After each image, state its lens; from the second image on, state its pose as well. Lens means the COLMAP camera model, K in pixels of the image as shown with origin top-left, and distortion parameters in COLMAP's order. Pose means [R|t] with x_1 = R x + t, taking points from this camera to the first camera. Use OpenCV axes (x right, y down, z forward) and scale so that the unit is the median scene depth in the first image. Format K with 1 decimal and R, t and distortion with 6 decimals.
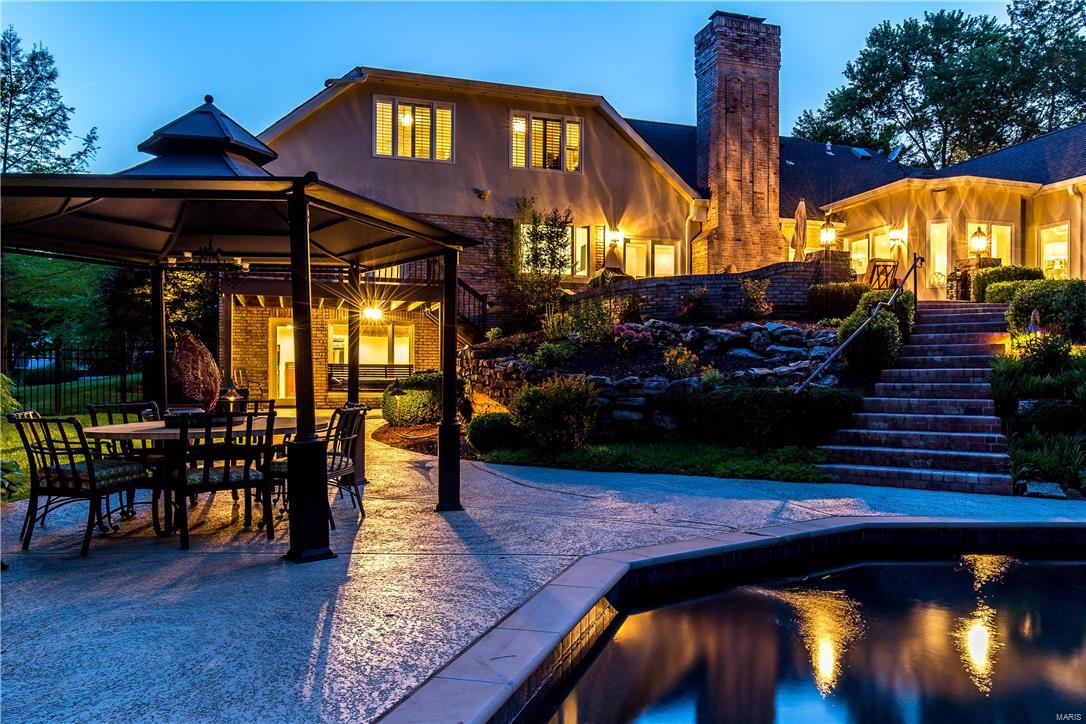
lens RADIAL K [[767.2, 0, 543.4], [0, 767.2, 379.4], [0, 0, 1]] dist [-0.000400, -0.000082]
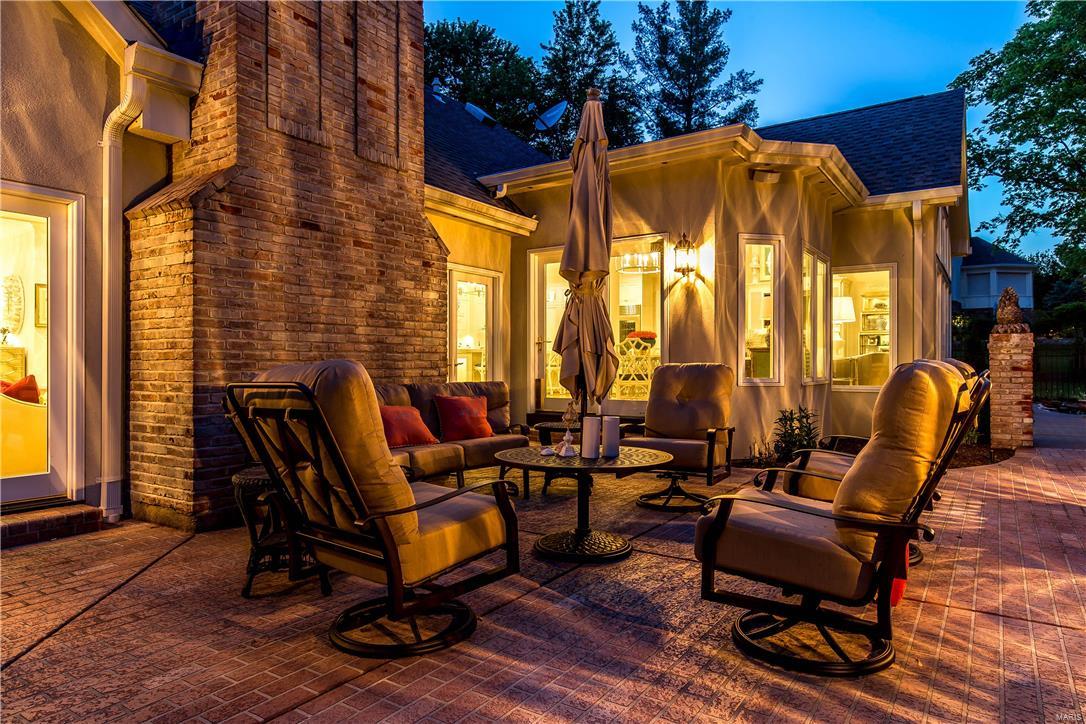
lens RADIAL K [[667.5, 0, 543.0], [0, 667.5, 362.0], [0, 0, 1]] dist [0.003204, 0.002727]
pose [[0.782564, 0.000374, 0.622570, 0.165627], [0.002271, 0.999991, -0.003456, -0.128916], [-0.622566, 0.004119, 0.782557, 0.748046]]
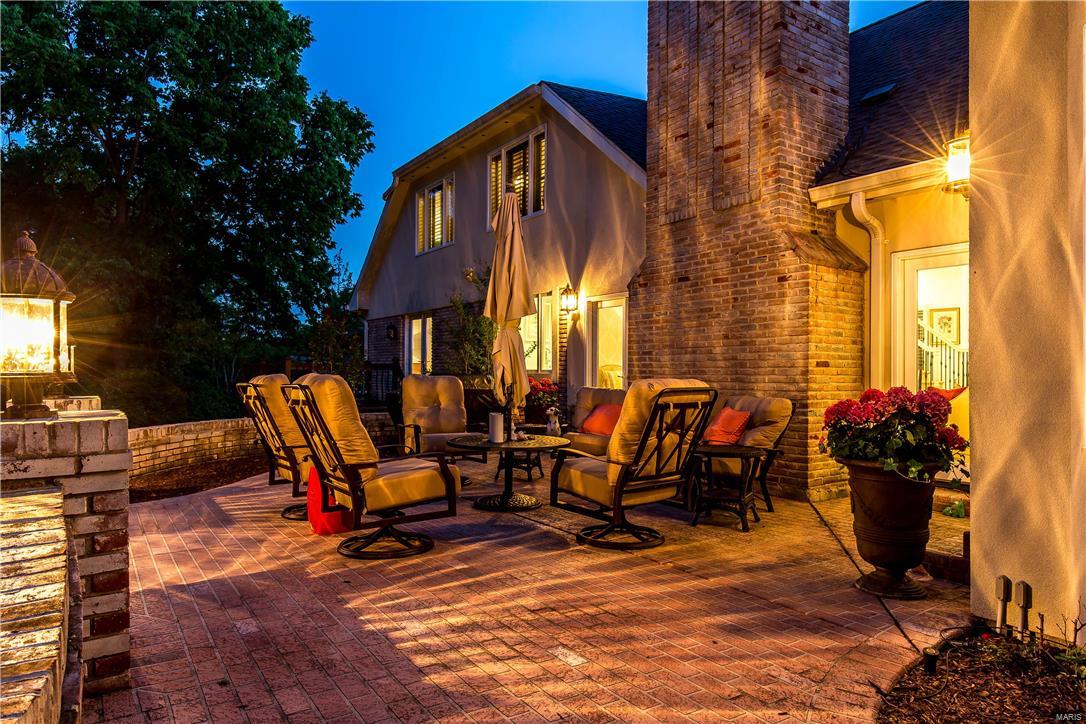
lens RADIAL K [[672.0, 0, 543.0], [0, 672.0, 362.0], [0, 0, 1]] dist [0.003081, 0.000406]
pose [[0.281832, -0.013068, -0.959375, 0.580721], [-0.006992, 0.999853, -0.015673, -0.131123], [0.959438, 0.011125, 0.281699, 0.828827]]
